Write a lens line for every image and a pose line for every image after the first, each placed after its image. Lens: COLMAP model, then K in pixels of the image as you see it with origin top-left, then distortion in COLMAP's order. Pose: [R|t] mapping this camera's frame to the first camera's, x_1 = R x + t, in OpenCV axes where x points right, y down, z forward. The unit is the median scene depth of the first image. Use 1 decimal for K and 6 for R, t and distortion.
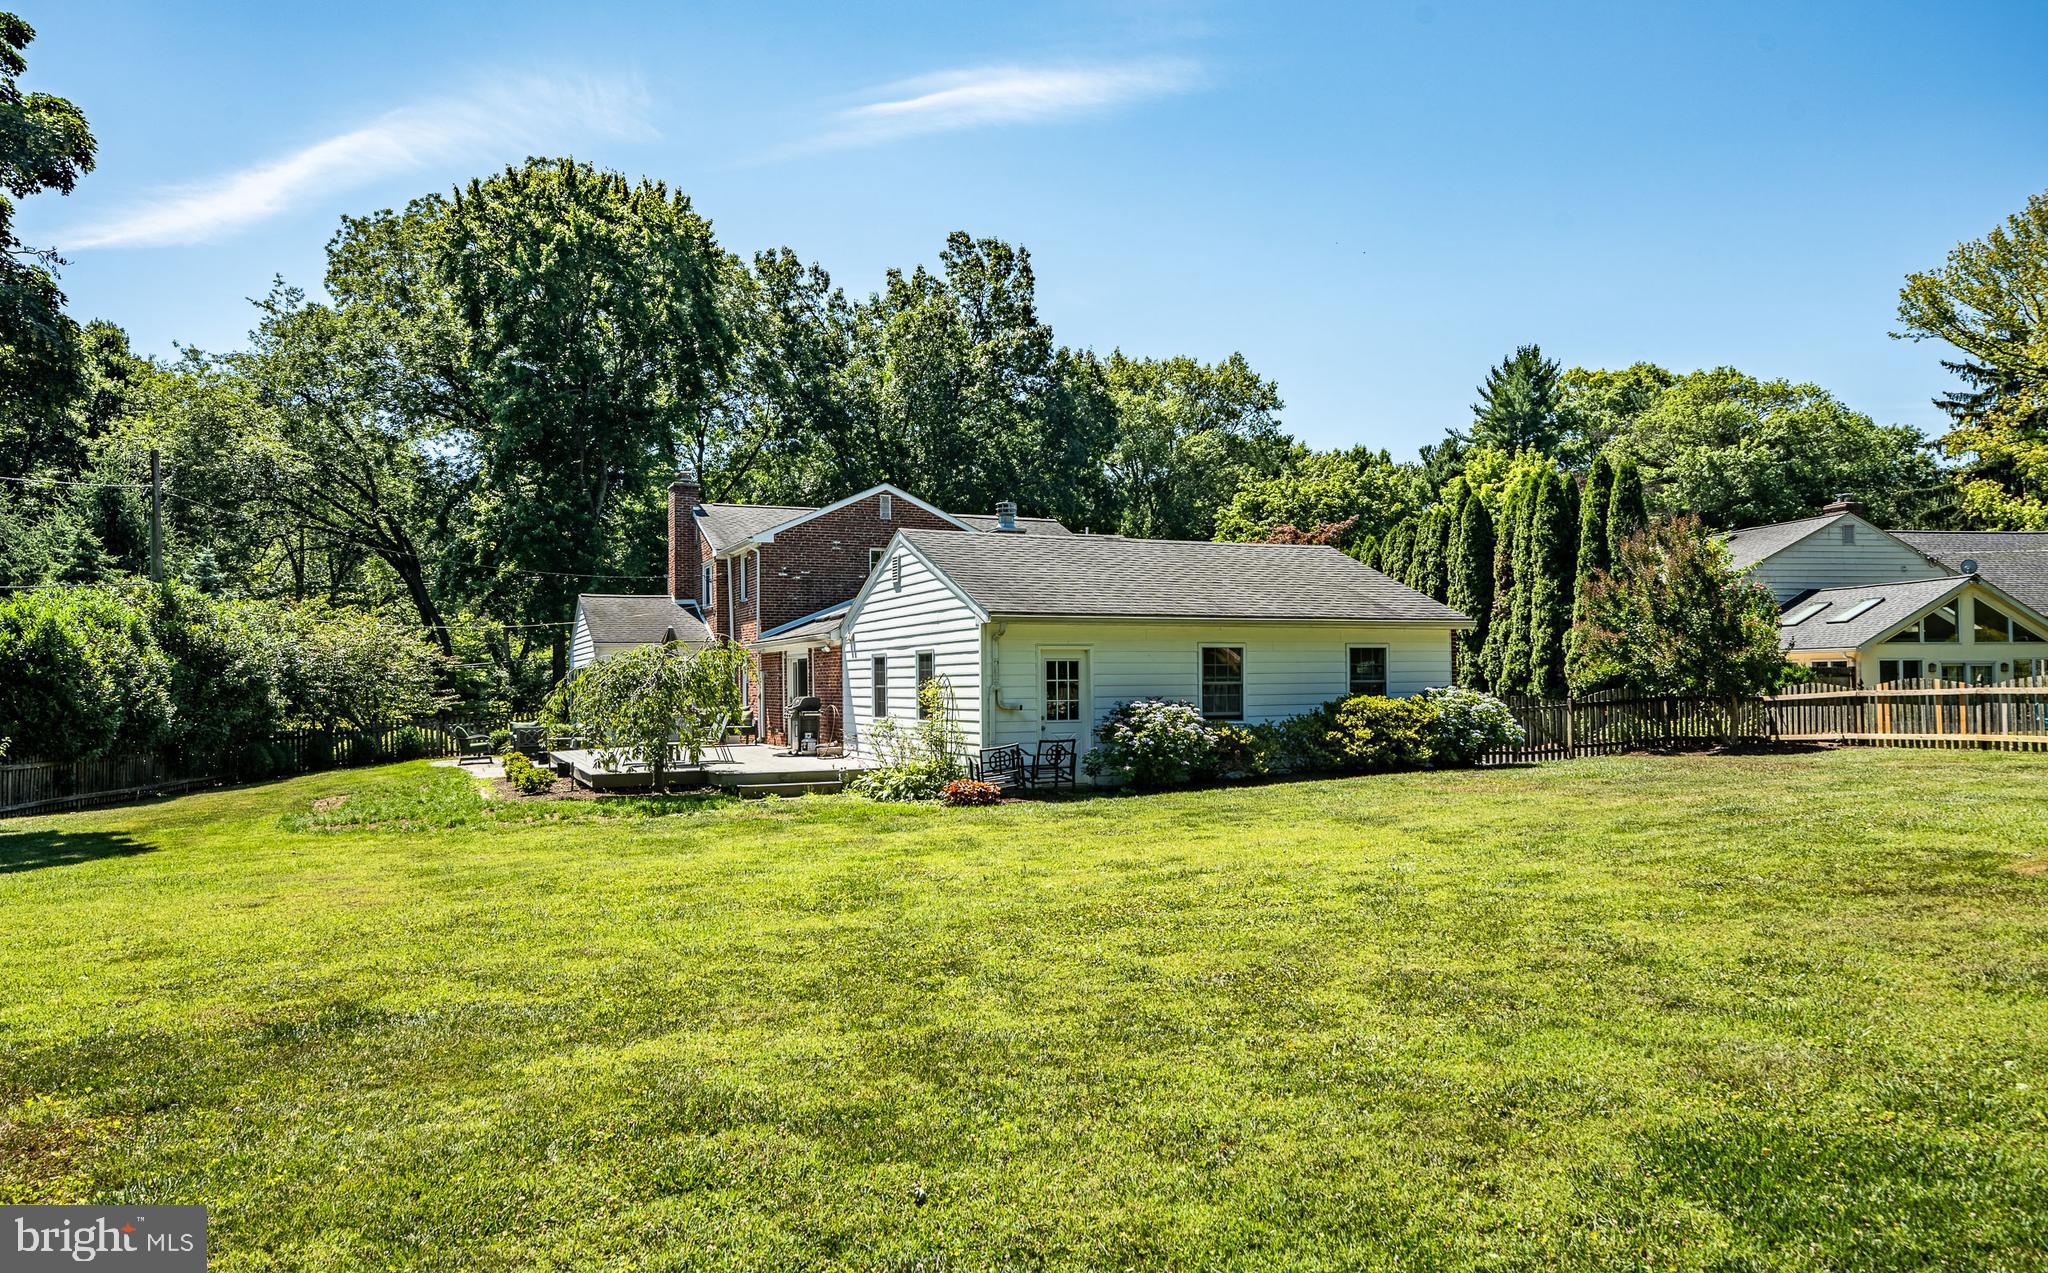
lens RADIAL K [[1345.8, 0, 1023.9], [0, 1345.8, 640.6], [0, 0, 1]] dist [0.003648, 0.002980]
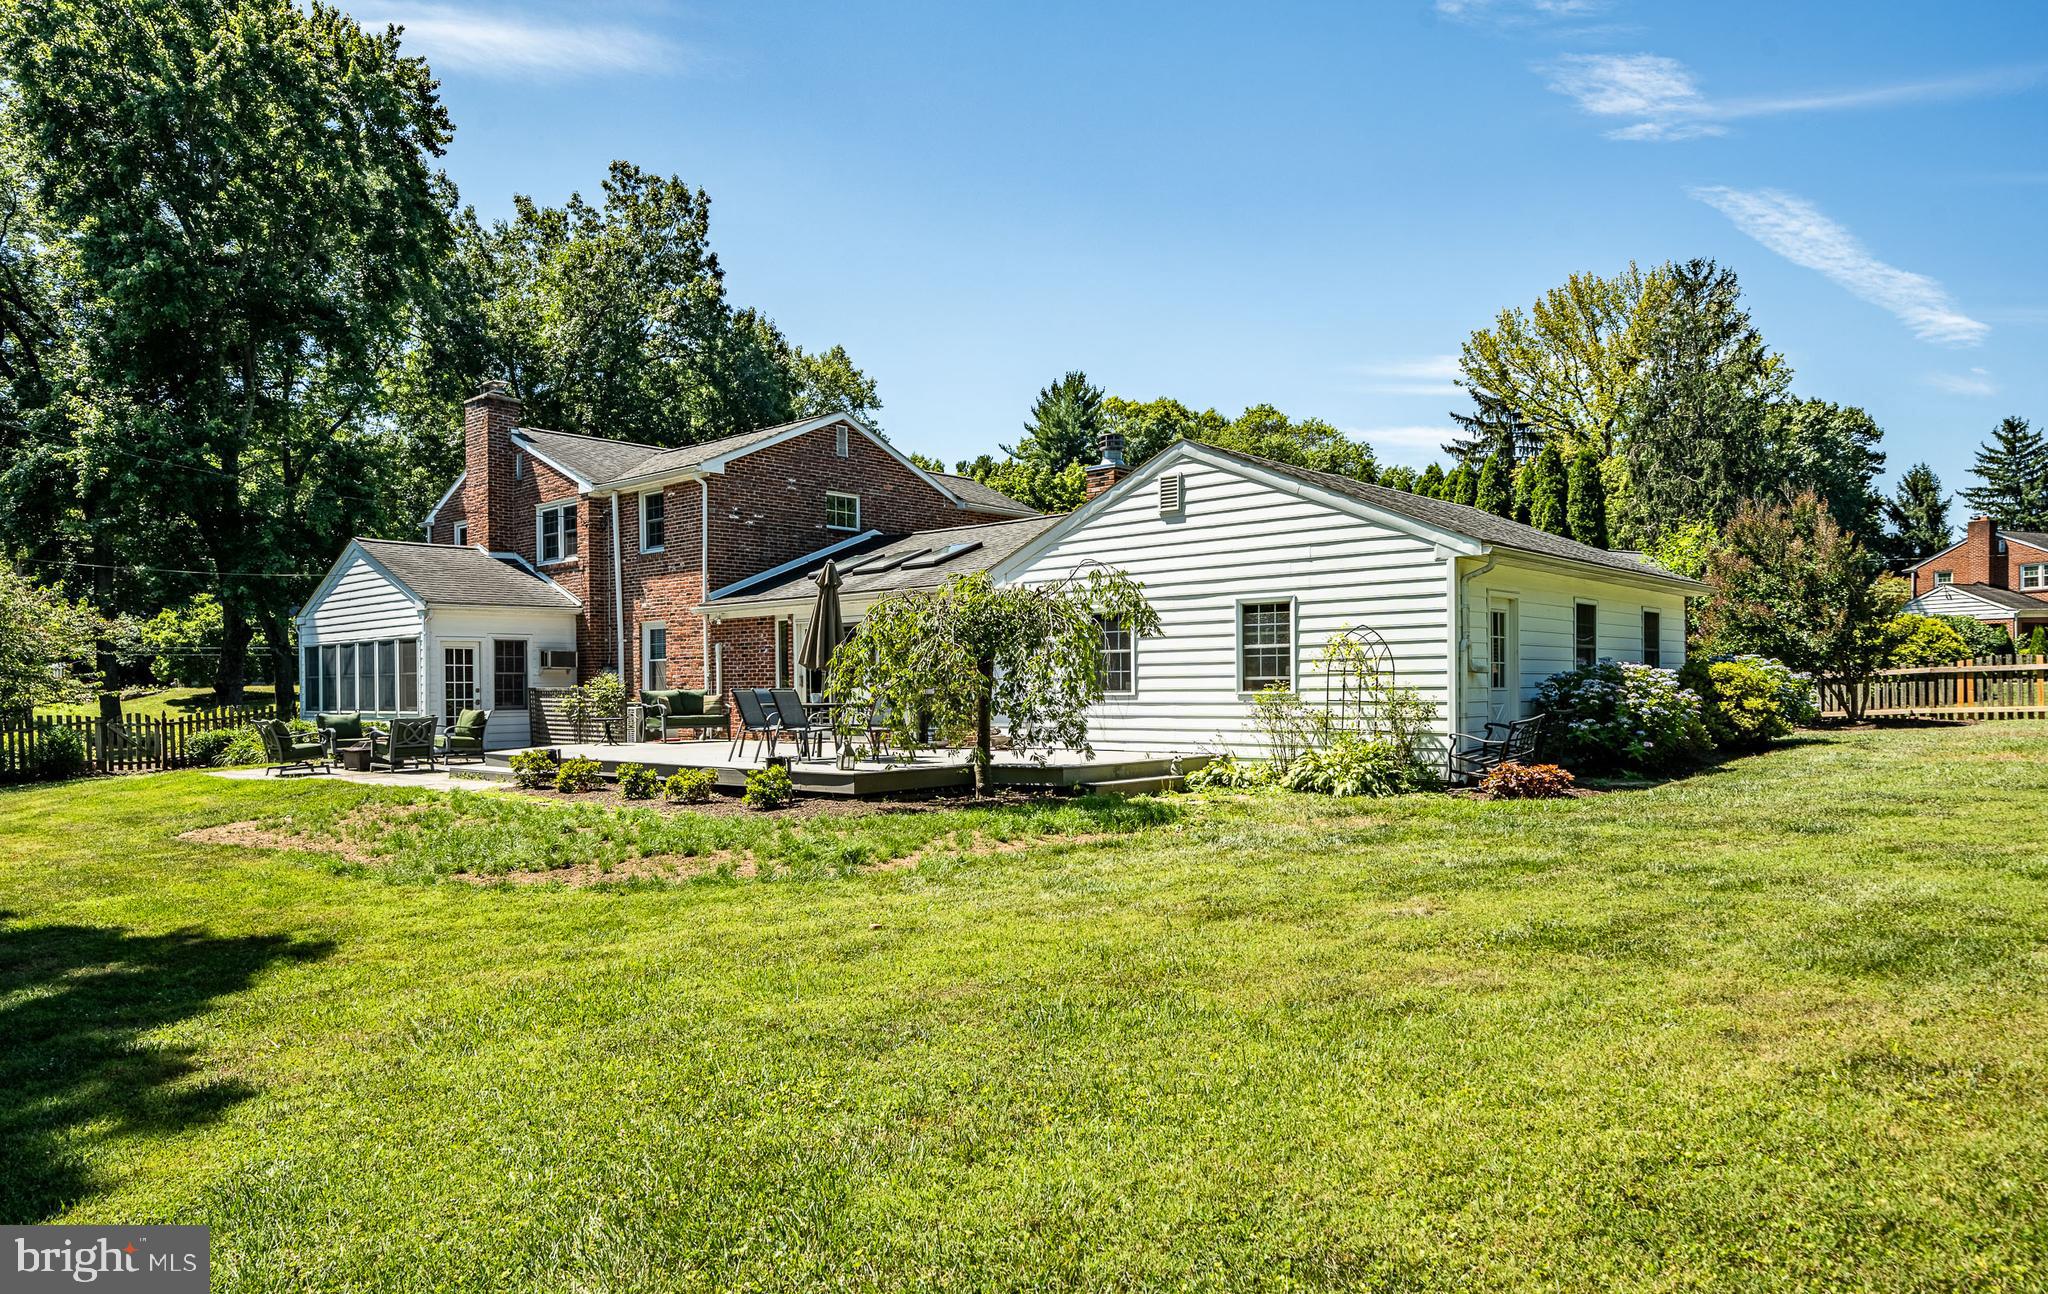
lens RADIAL K [[1298.2, 0, 999.4], [0, 1298.2, 683.3], [0, 0, 1]] dist [0.003799, 0.011927]
pose [[0.918100, 0.003236, 0.396335, -0.157691], [-0.012673, 0.999695, 0.021196, 0.013059], [-0.396145, -0.024483, 0.917861, 0.124387]]
